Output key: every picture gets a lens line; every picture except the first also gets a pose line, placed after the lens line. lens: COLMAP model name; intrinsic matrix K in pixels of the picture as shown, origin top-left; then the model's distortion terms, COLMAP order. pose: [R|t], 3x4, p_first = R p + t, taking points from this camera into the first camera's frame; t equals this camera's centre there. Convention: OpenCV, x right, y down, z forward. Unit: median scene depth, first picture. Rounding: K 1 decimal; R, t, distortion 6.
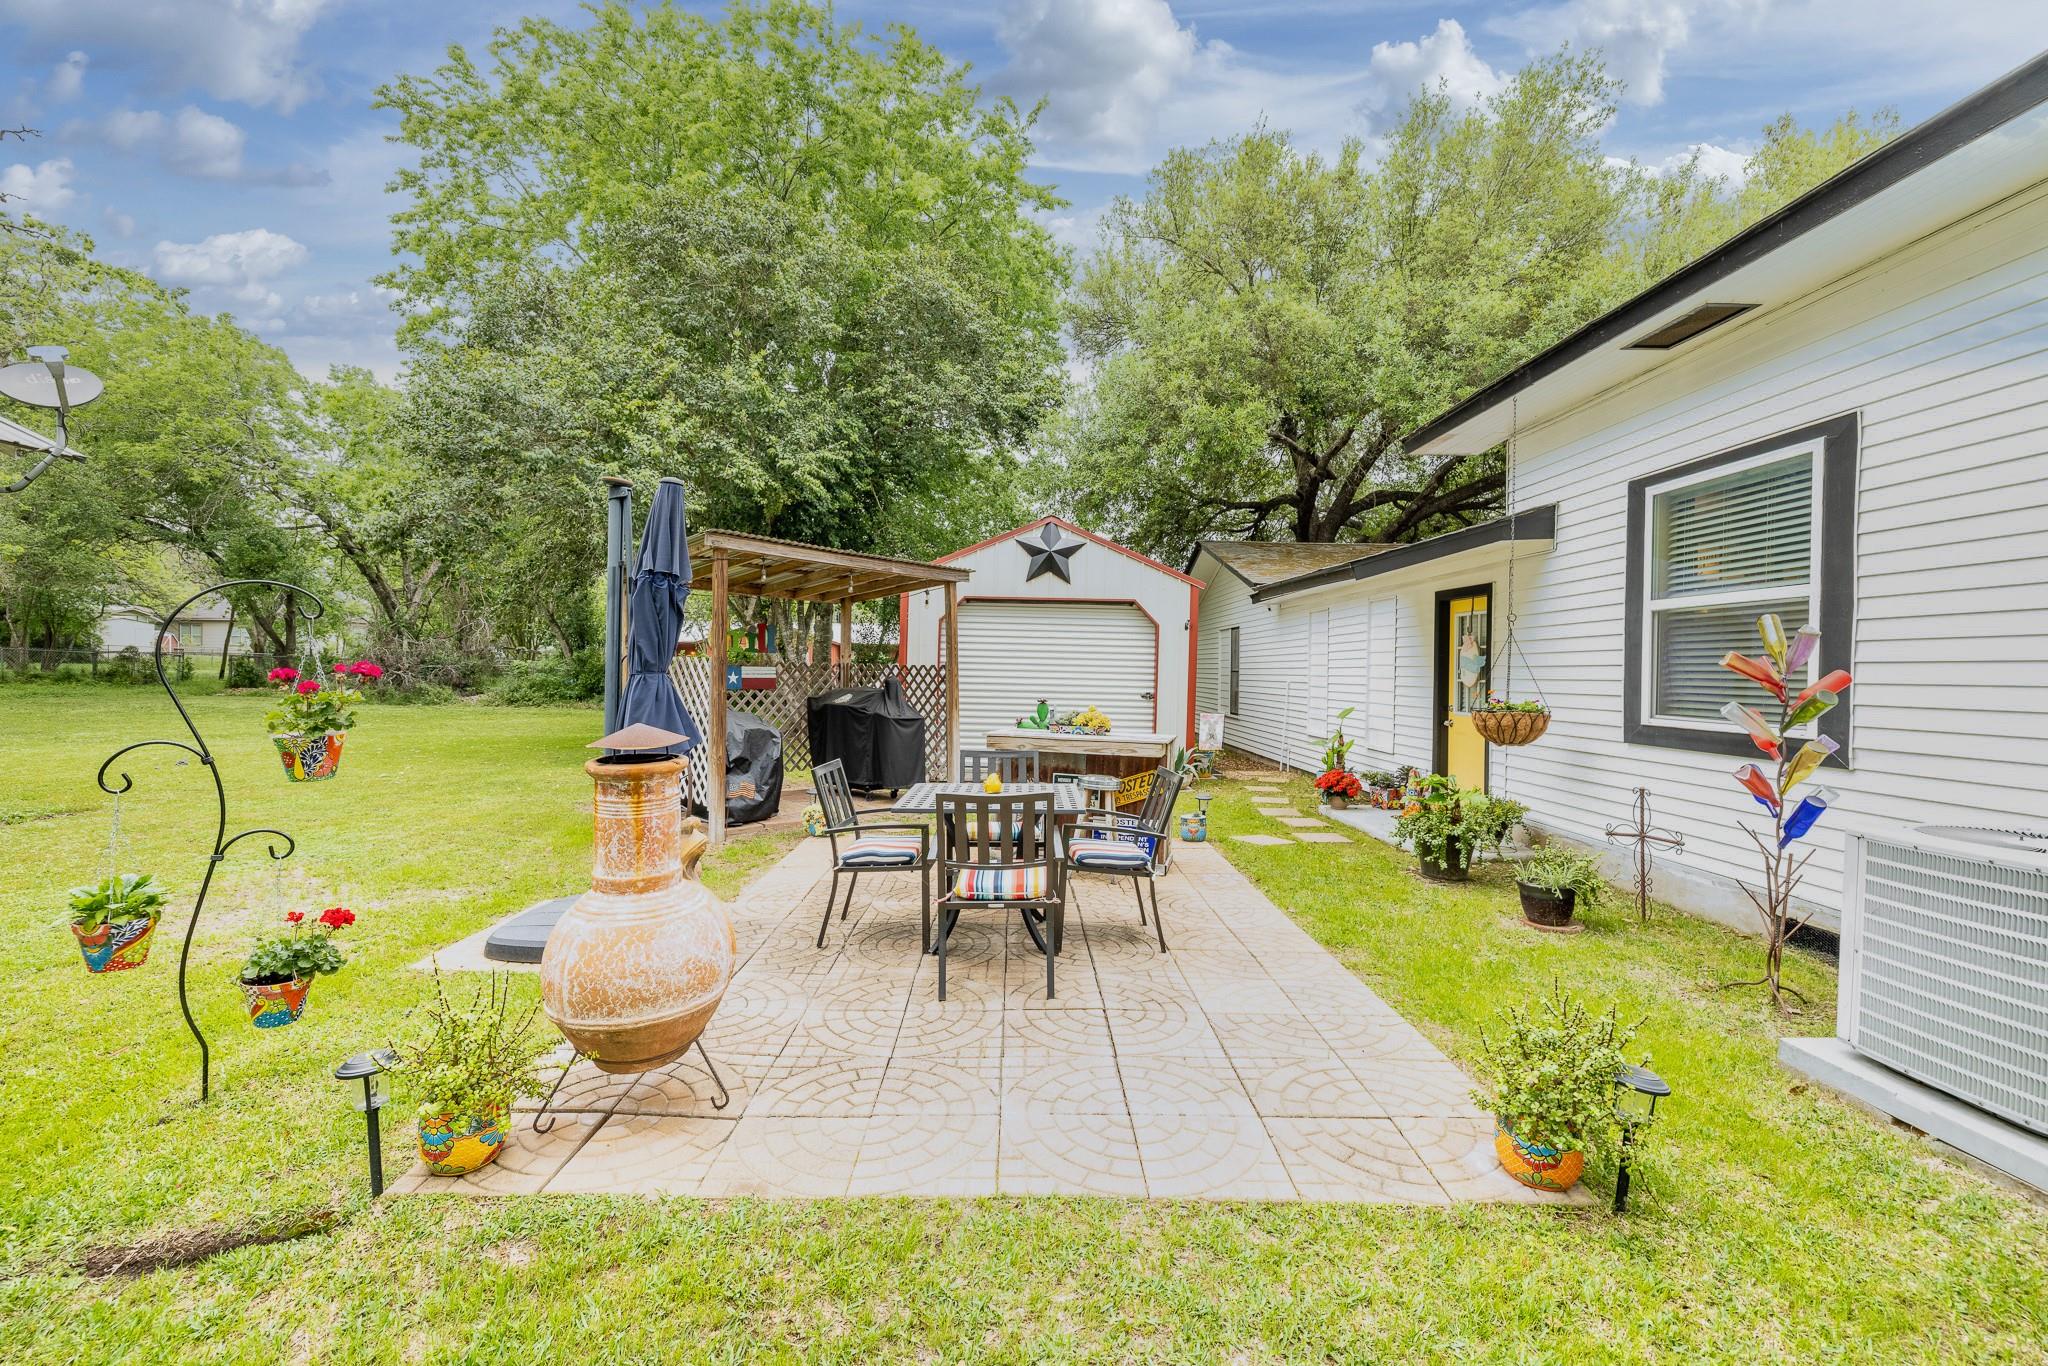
lens RADIAL K [[856.0, 0, 1020.9], [0, 856.0, 678.2], [0, 0, 1]] dist [-0.000487, -0.001001]
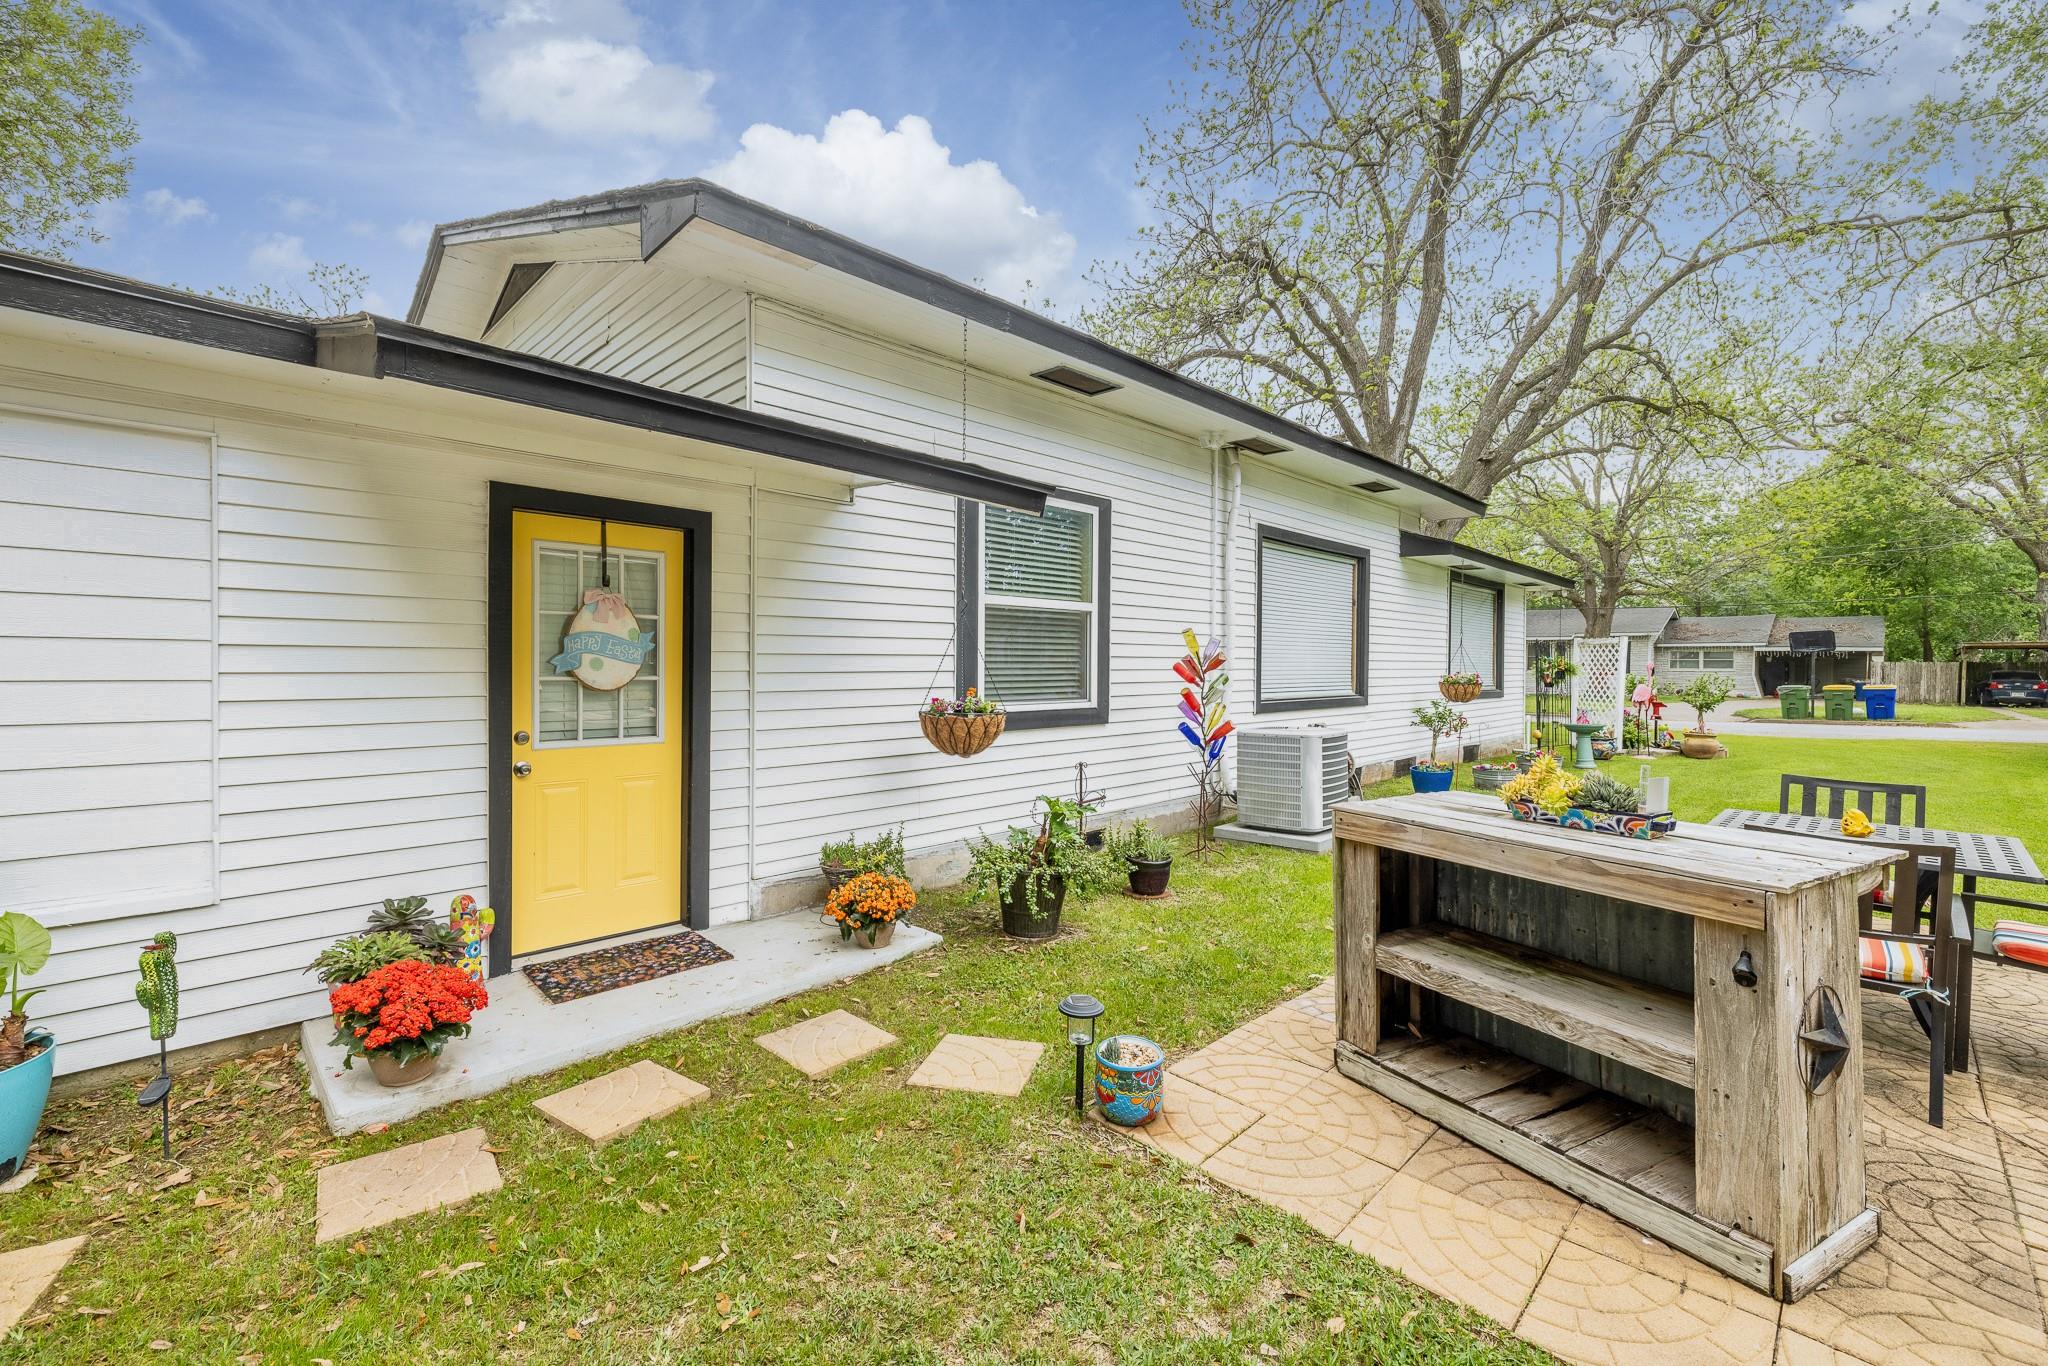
lens RADIAL K [[856.0, 0, 1020.9], [0, 856.0, 678.2], [0, 0, 1]] dist [-0.000487, -0.001001]
pose [[-0.701603, -0.023893, 0.712167, -0.019792], [-0.002488, 0.999514, 0.031082, -0.009938], [-0.712563, 0.020035, -0.701322, 0.819448]]
